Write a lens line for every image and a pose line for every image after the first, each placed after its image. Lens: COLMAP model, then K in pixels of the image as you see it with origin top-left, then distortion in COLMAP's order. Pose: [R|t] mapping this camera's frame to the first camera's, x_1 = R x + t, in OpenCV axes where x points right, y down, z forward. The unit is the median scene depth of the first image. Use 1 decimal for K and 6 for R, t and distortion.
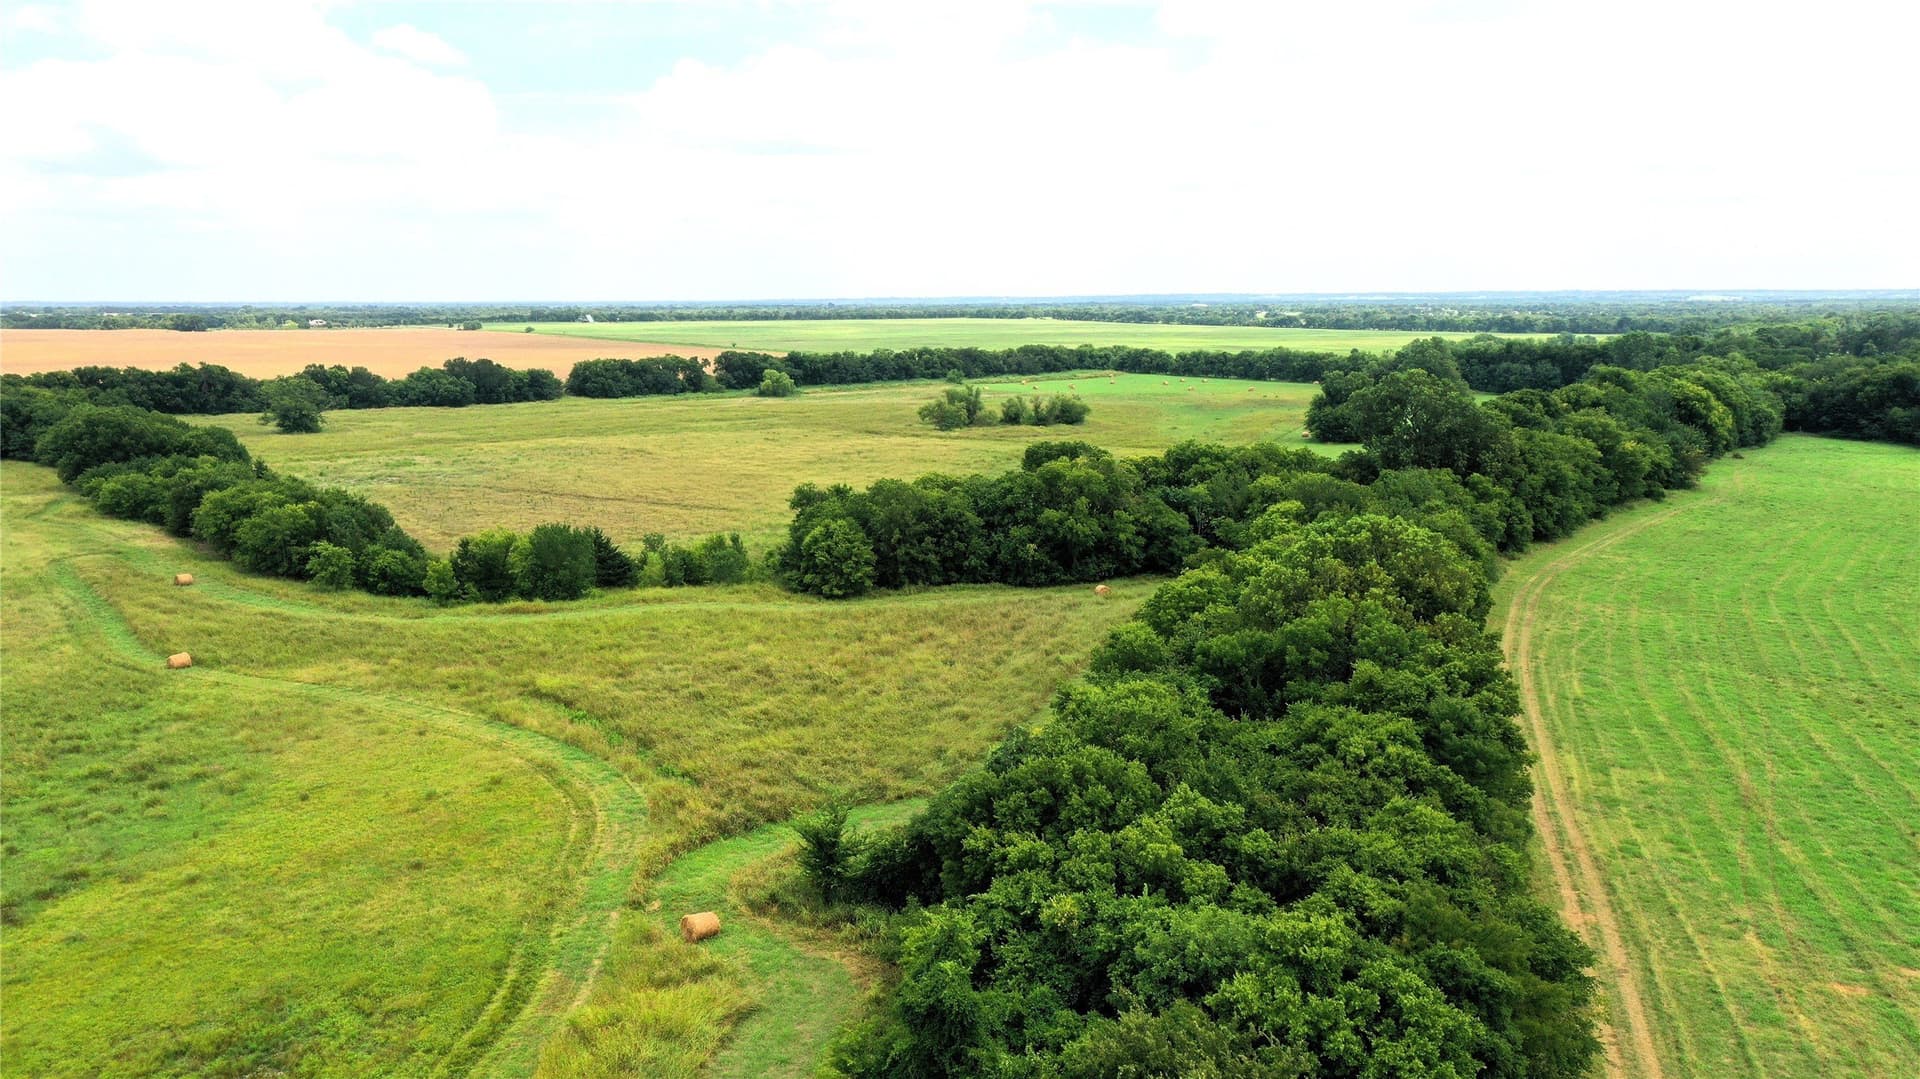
lens RADIAL K [[1519.6, 0, 965.8], [0, 1519.6, 538.7], [0, 0, 1]] dist [0.016448, -0.008861]
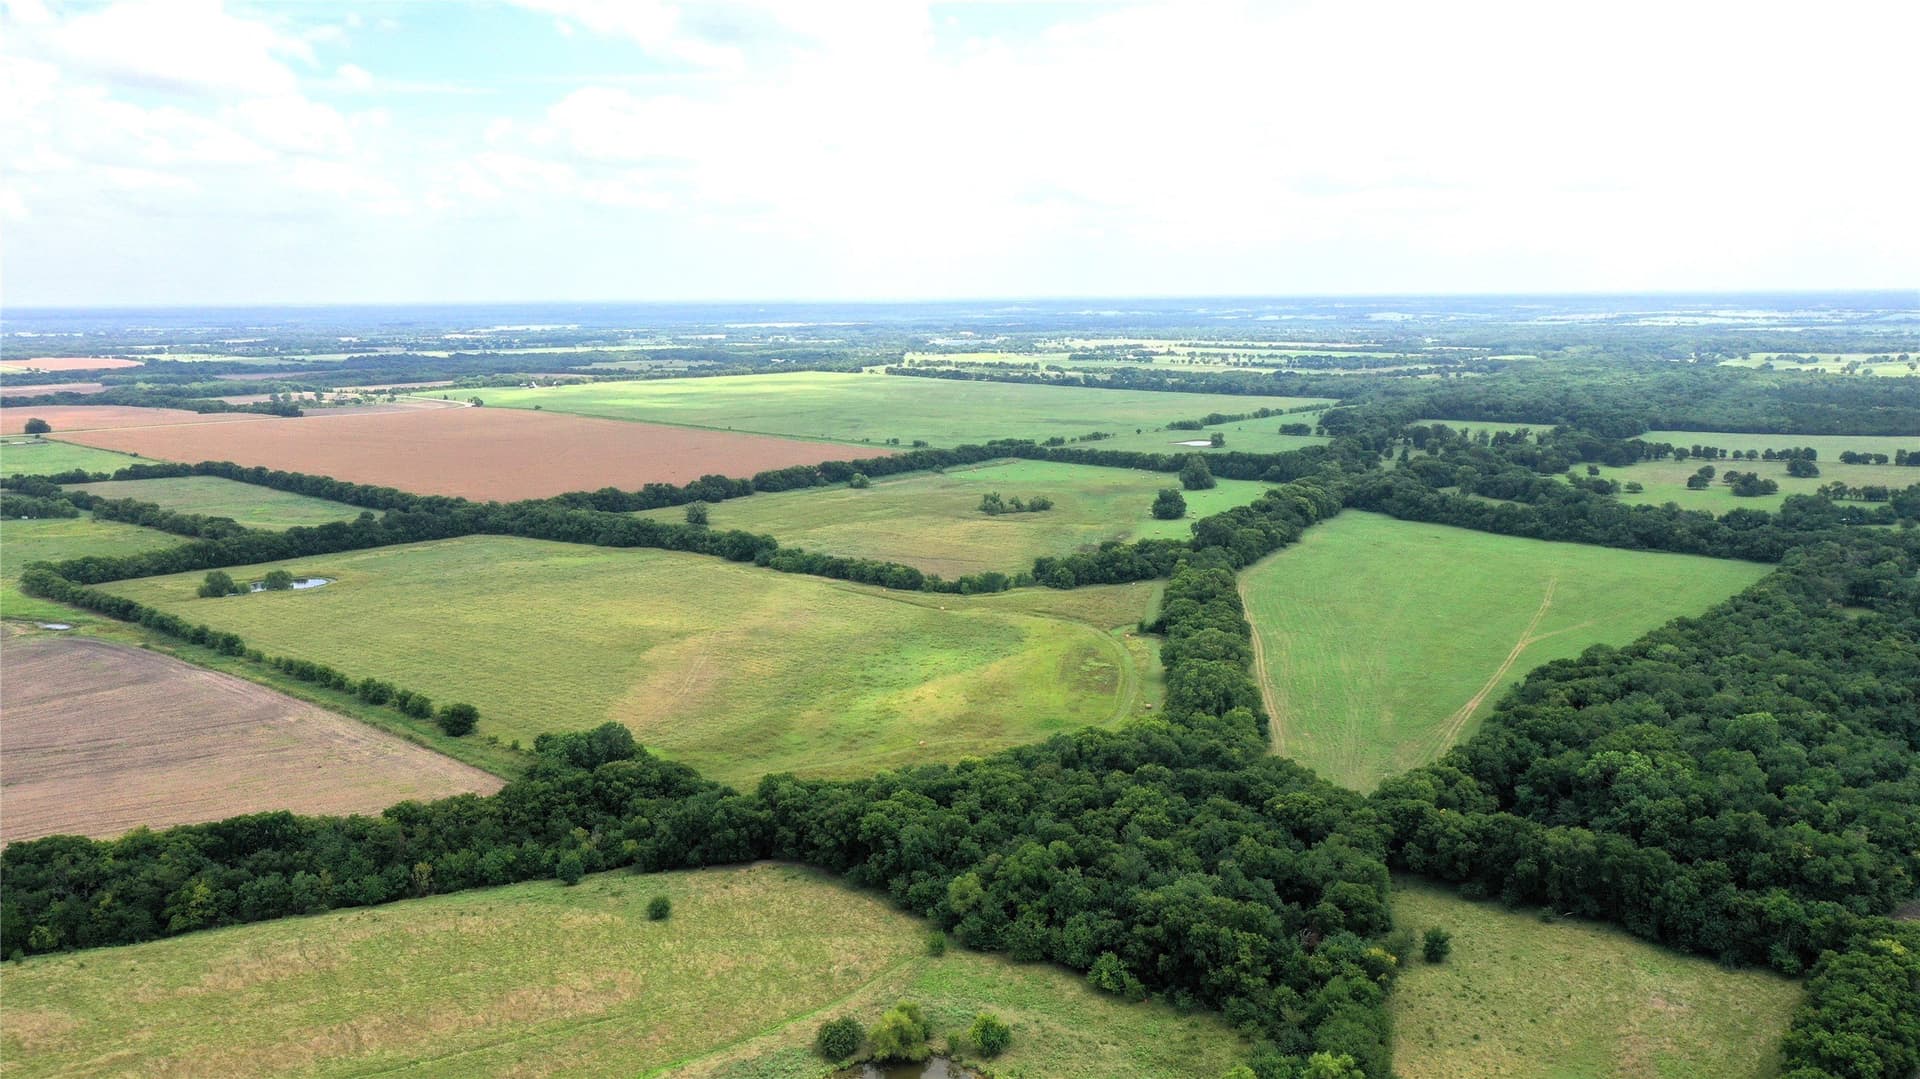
lens RADIAL K [[1519.6, 0, 965.8], [0, 1519.6, 538.7], [0, 0, 1]] dist [0.016448, -0.008861]
pose [[0.984947, -0.030284, 0.170184, -1.232739], [0.029742, 0.999541, 0.005736, -0.145541], [-0.170279, -0.000588, 0.985396, -3.381370]]
